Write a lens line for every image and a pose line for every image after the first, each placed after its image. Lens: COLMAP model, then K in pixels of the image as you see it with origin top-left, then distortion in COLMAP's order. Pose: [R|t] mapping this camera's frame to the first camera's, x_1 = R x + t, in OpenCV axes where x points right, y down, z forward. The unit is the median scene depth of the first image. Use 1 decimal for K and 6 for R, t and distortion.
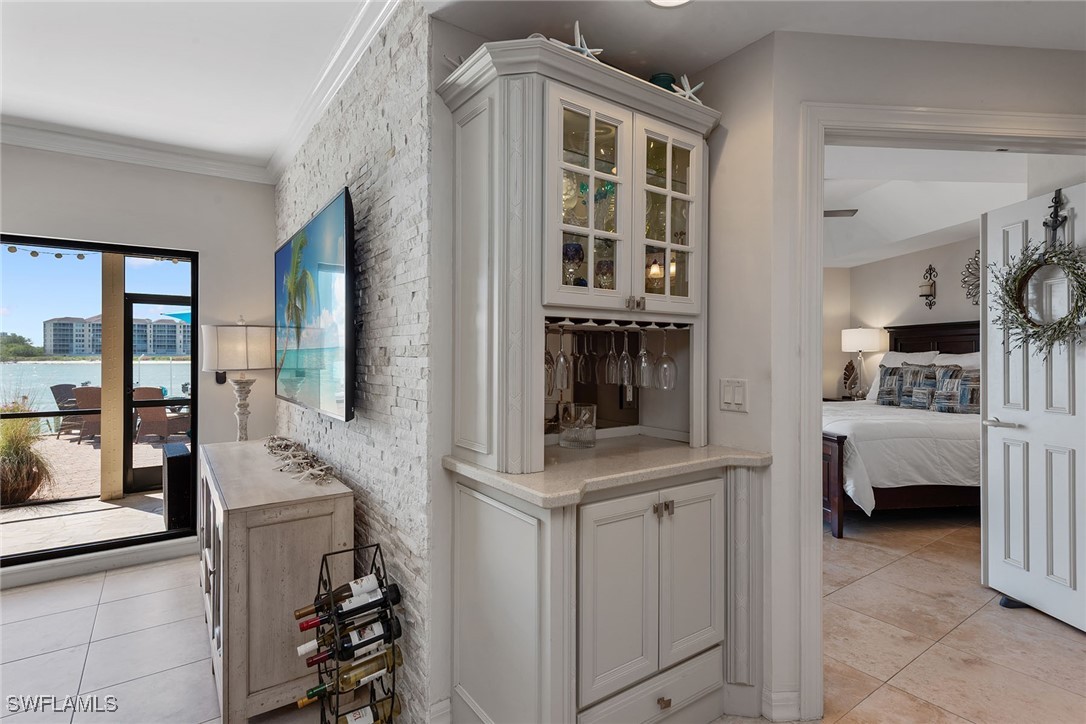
lens RADIAL K [[537.1, 0, 542.5], [0, 537.1, 355.3], [0, 0, 1]] dist [0.012850, -0.005570]
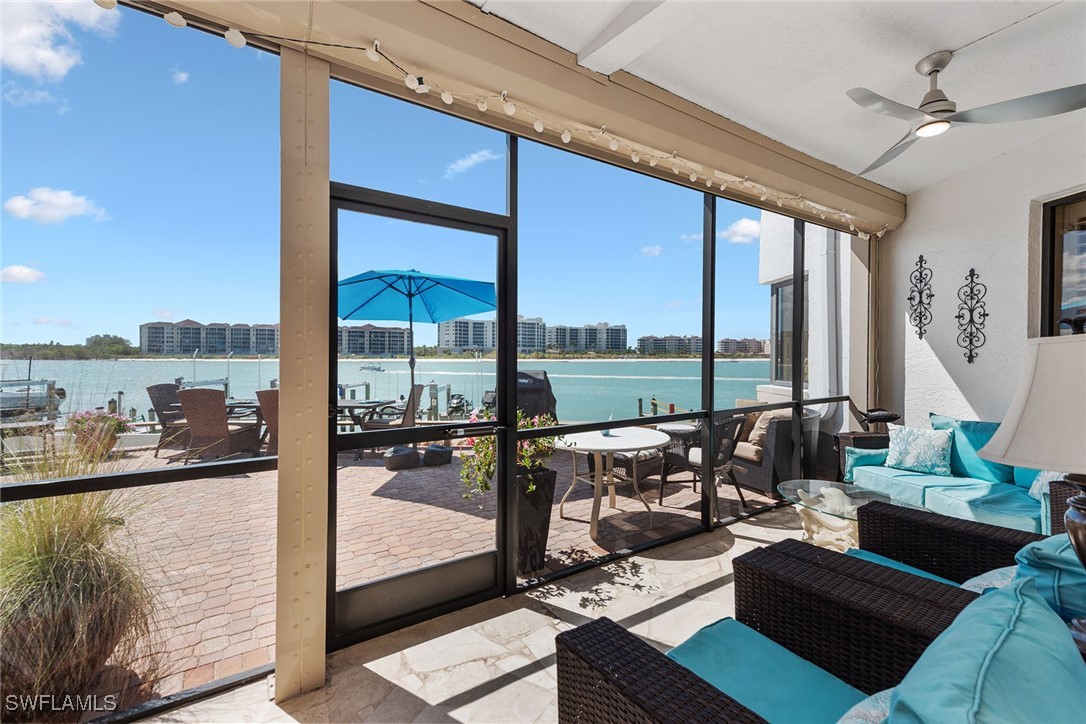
lens RADIAL K [[458.7, 0, 546.4], [0, 458.7, 353.6], [0, 0, 1]] dist [0.007417, -0.000473]
pose [[0.999741, 0.002837, -0.022560, -0.835427], [-0.002922, 0.999989, -0.003709, 0.029829], [0.022549, 0.003774, 0.999739, 0.911189]]
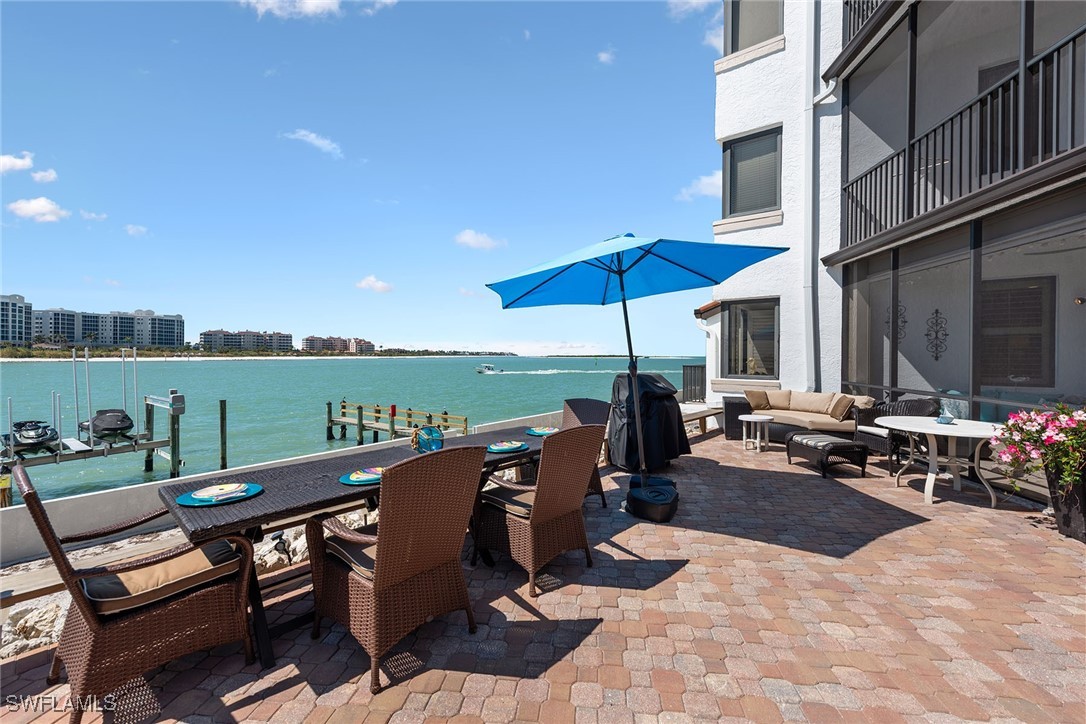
lens RADIAL K [[444.5, 0, 545.1], [0, 444.5, 357.9], [0, 0, 1]] dist [0.008045, -0.000230]
pose [[0.667037, -0.001842, 0.745022, -2.225621], [-0.004863, 0.999965, 0.006826, 0.026810], [-0.745008, -0.008176, 0.667005, 1.880057]]
